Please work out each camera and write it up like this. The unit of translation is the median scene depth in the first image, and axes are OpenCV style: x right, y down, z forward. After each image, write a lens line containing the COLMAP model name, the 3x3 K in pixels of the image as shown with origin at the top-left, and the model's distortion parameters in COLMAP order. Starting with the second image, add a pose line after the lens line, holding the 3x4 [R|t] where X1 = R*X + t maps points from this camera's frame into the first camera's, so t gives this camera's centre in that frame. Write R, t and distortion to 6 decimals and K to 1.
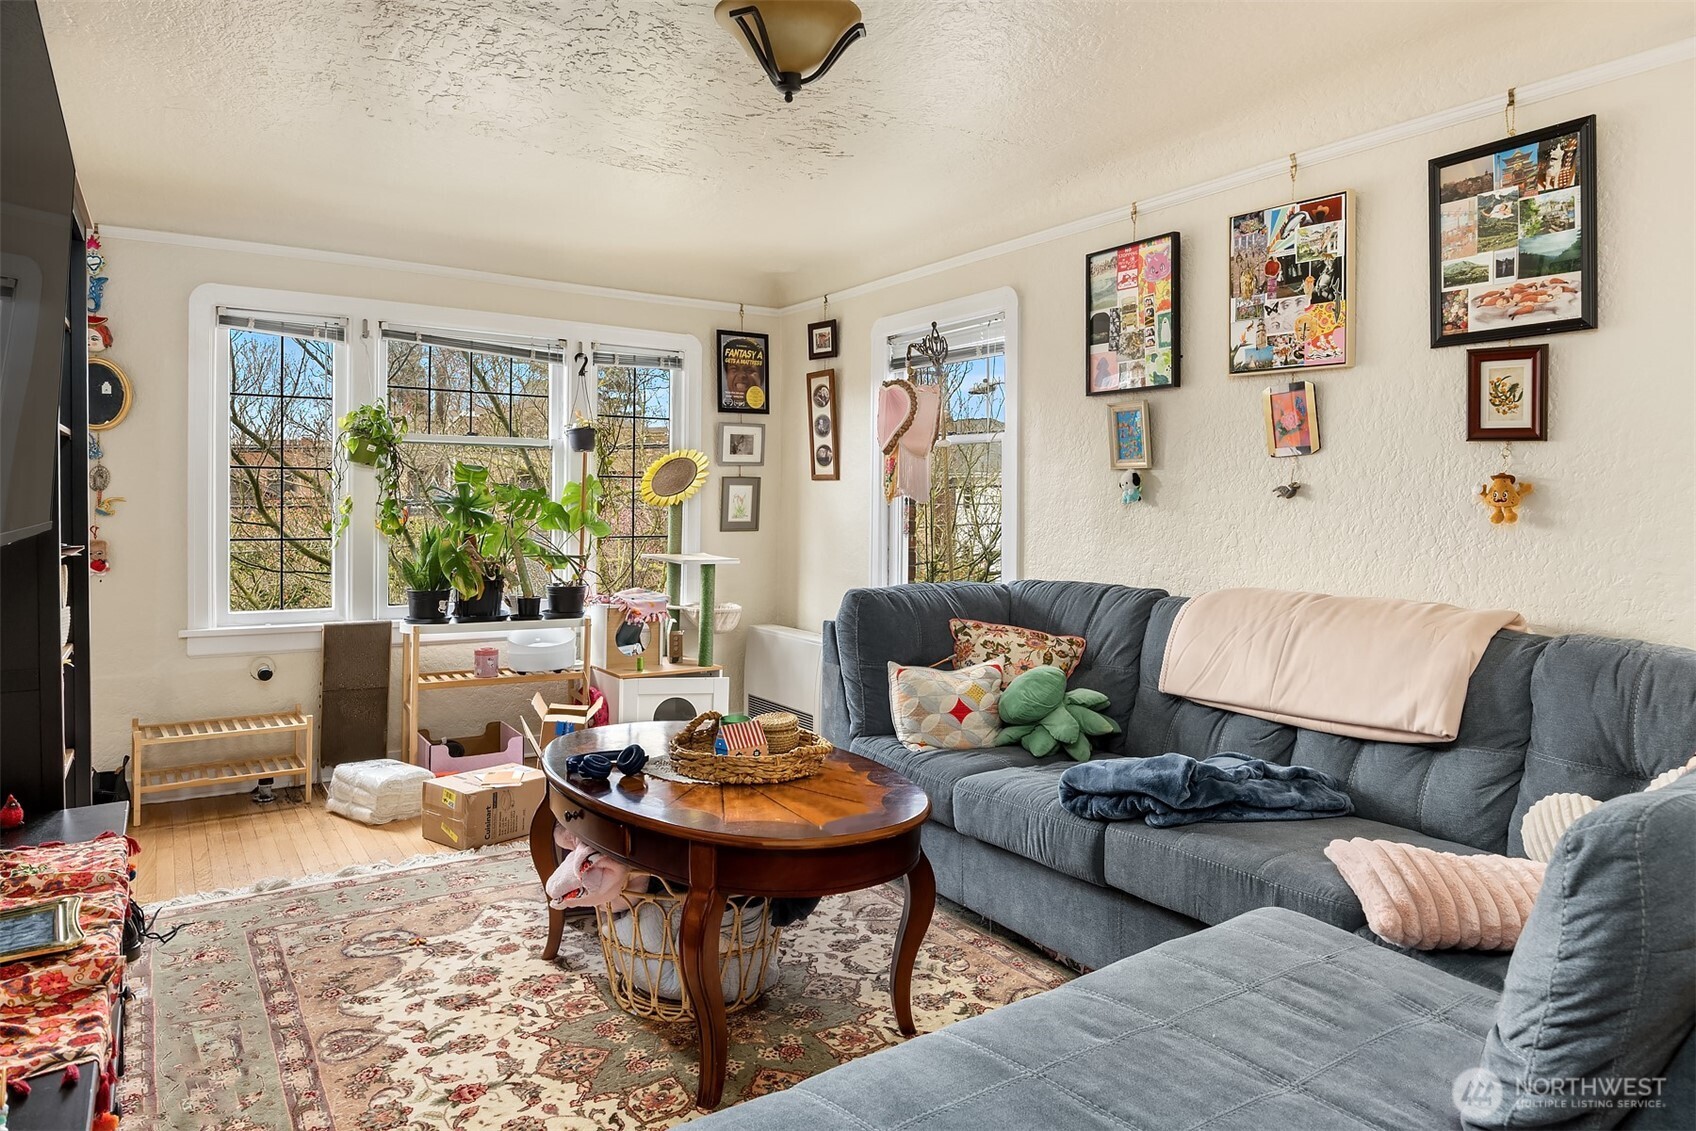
lens RADIAL K [[1069.0, 0, 849.2], [0, 1069.0, 514.0], [0, 0, 1]] dist [-0.000247, -0.000739]
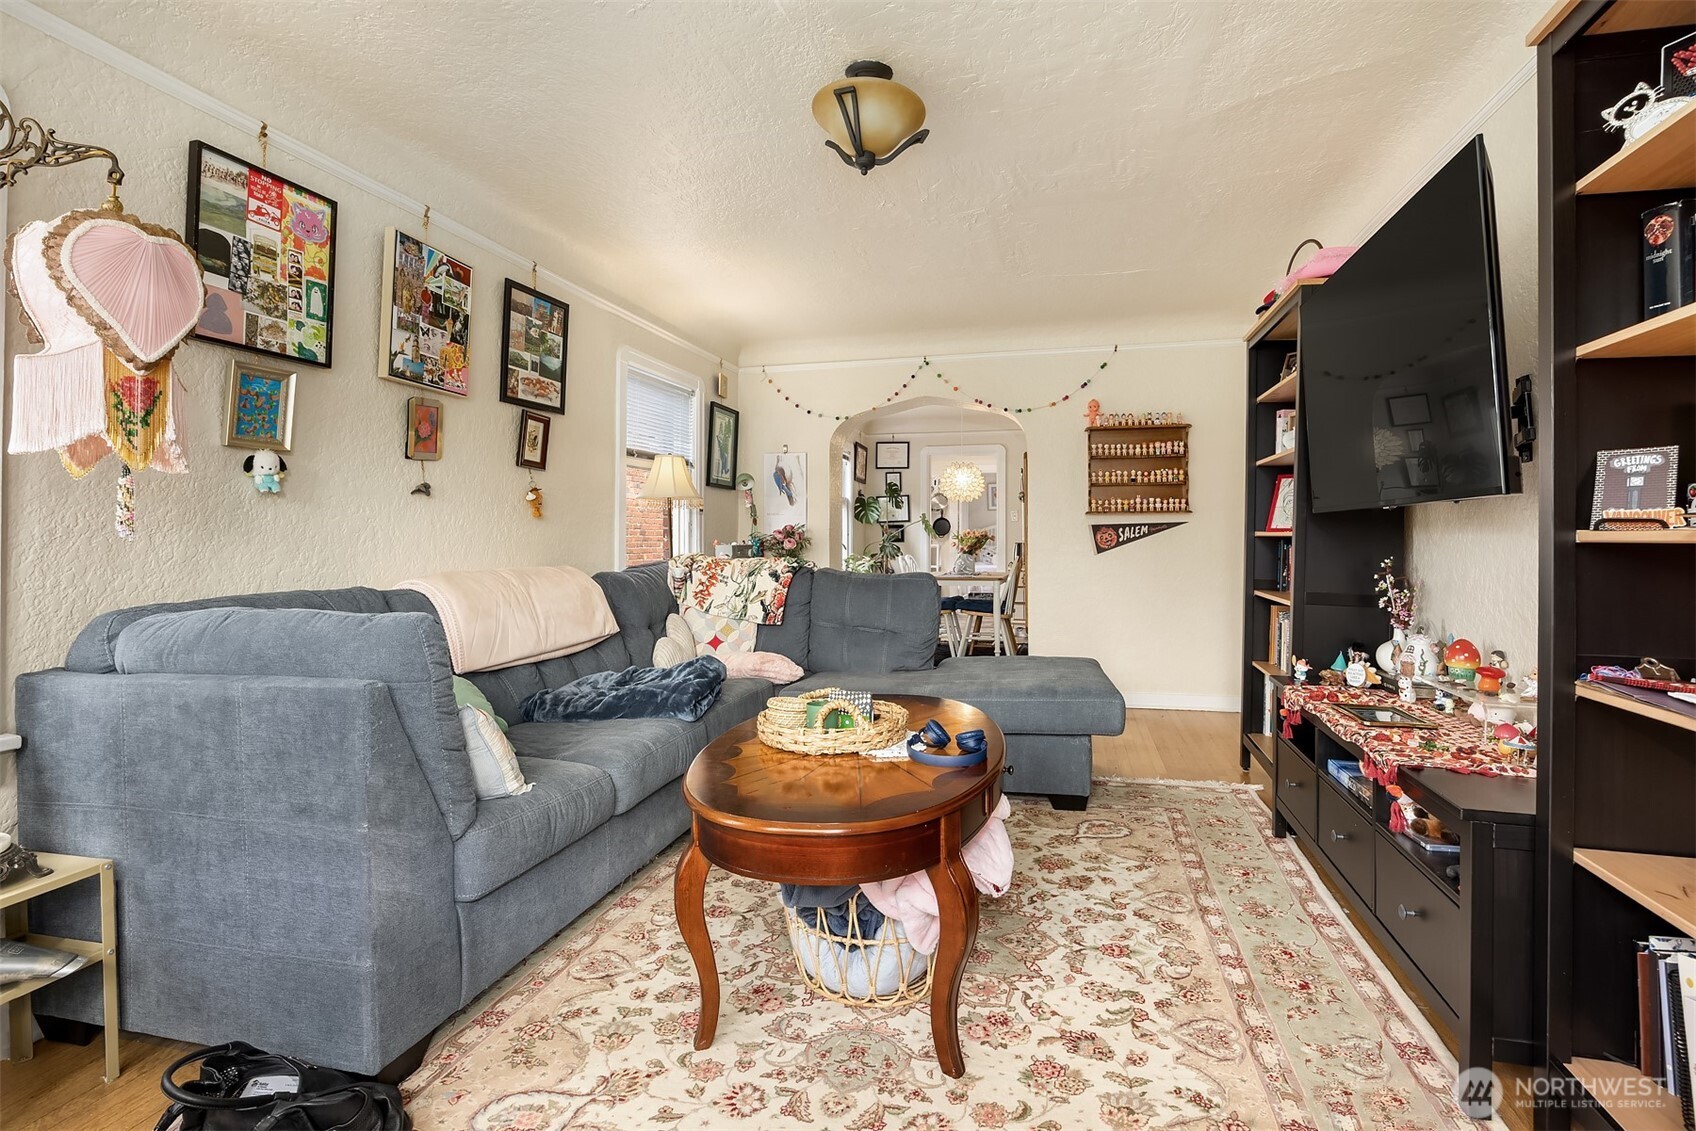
lens RADIAL K [[836.4, 0, 848.9], [0, 836.4, 538.0], [0, 0, 1]] dist [0.000820, 0.000196]
pose [[-0.676592, -0.005409, 0.736338, -0.603990], [0.007069, 0.999879, 0.013841, 0.023293], [-0.736324, 0.014569, -0.676472, 1.320277]]
